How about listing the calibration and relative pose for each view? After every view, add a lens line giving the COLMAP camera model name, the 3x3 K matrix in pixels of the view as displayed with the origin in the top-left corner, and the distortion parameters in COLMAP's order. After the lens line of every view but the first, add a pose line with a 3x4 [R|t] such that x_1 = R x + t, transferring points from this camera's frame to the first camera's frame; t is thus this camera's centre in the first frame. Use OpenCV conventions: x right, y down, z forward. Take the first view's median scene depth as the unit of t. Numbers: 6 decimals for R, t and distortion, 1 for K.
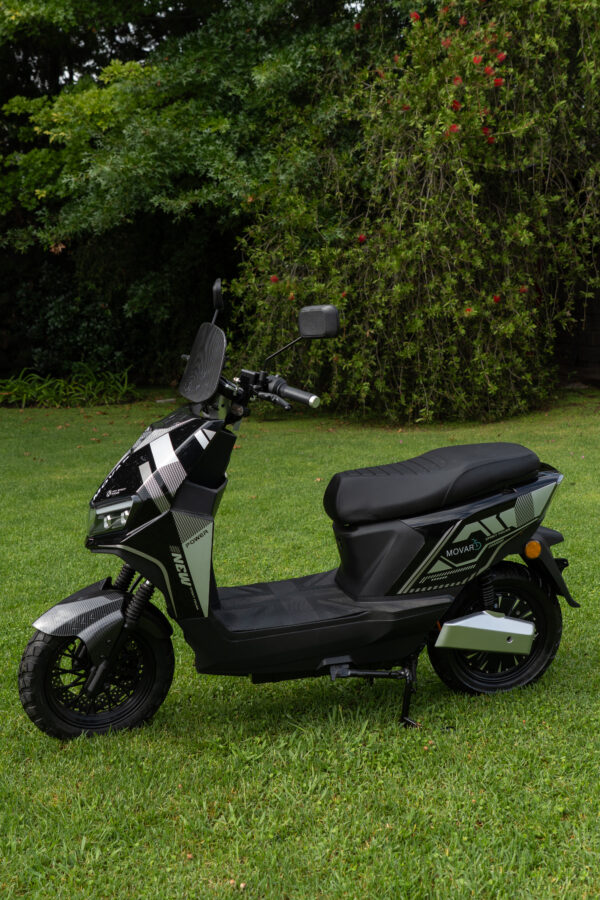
lens RADIAL K [[1034.8, 0, 281.9], [0, 1034.8, 463.1], [0, 0, 1]] dist [0.003393, 0.000000]
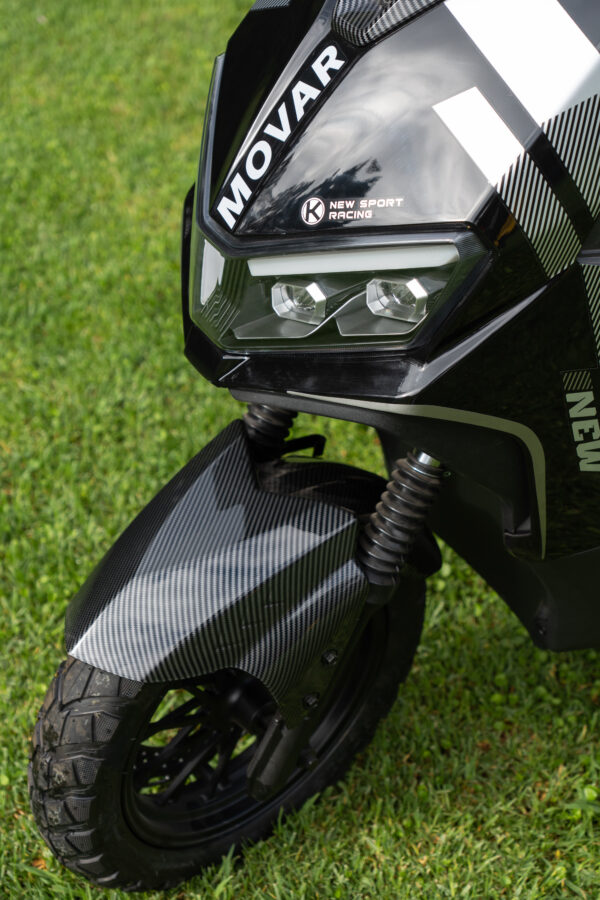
lens RADIAL K [[1691.6, 0, 290.9], [0, 1691.6, 457.4], [0, 0, 1]] dist [0.039772, 0.000000]
pose [[0.958259, -0.179712, 0.222359, -0.259329], [0.063303, 0.891809, 0.447961, -0.103166], [-0.278806, -0.415186, 0.865960, 0.539192]]
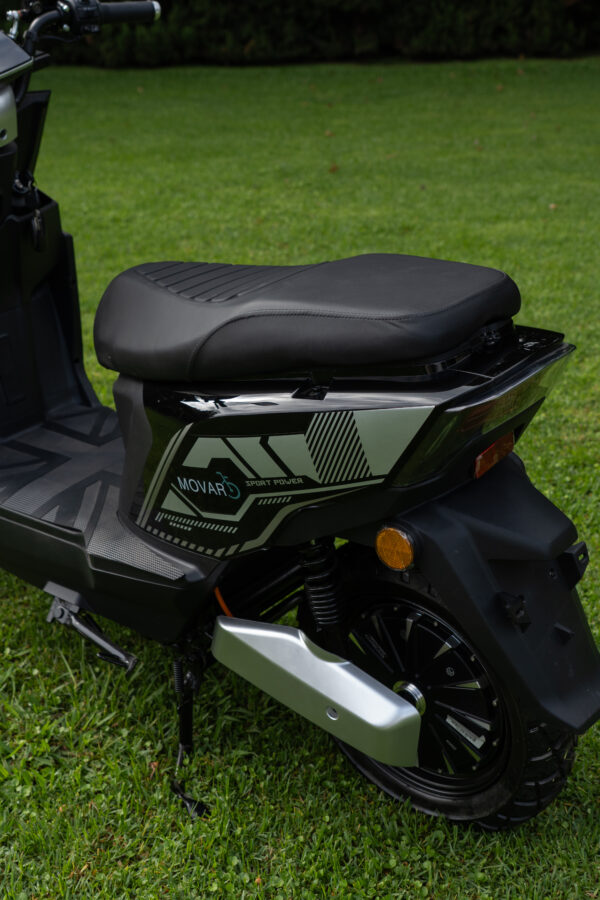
lens RADIAL K [[1260.8, 0, 300.2], [0, 1260.8, 447.9], [0, 0, 1]] dist [0.007124, 0.000000]
pose [[0.562038, 0.322837, -0.761505, 0.589613], [-0.102416, 0.940758, 0.323241, -0.109983], [0.820746, -0.103683, 0.561805, 0.702364]]
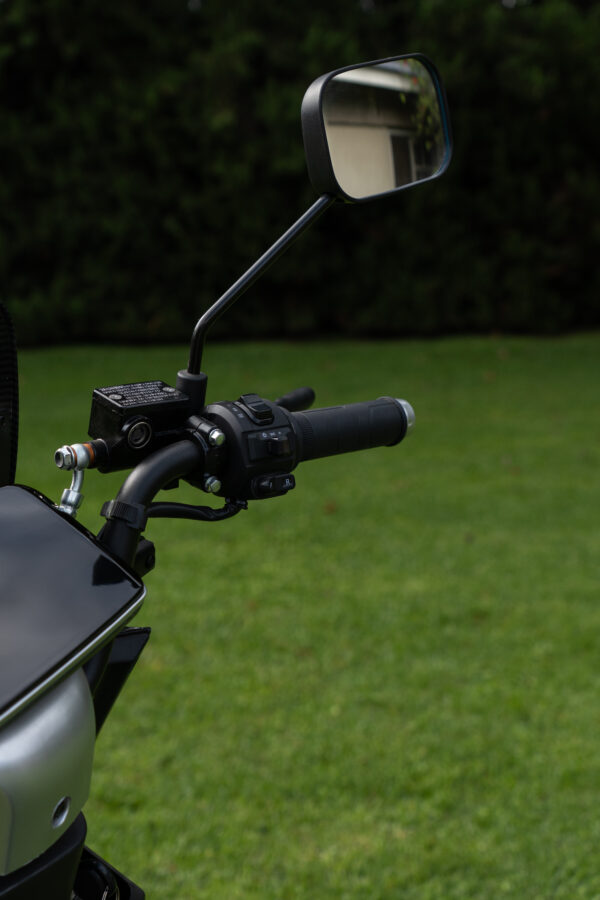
lens RADIAL K [[1437.4, 0, 305.7], [0, 1437.4, 442.7], [0, 0, 1]] dist [0.051962, 0.000000]
pose [[0.648393, 0.149896, -0.746404, 0.166453], [-0.101265, 0.988694, 0.110586, -0.131701], [0.754541, 0.003882, 0.656241, 0.825387]]
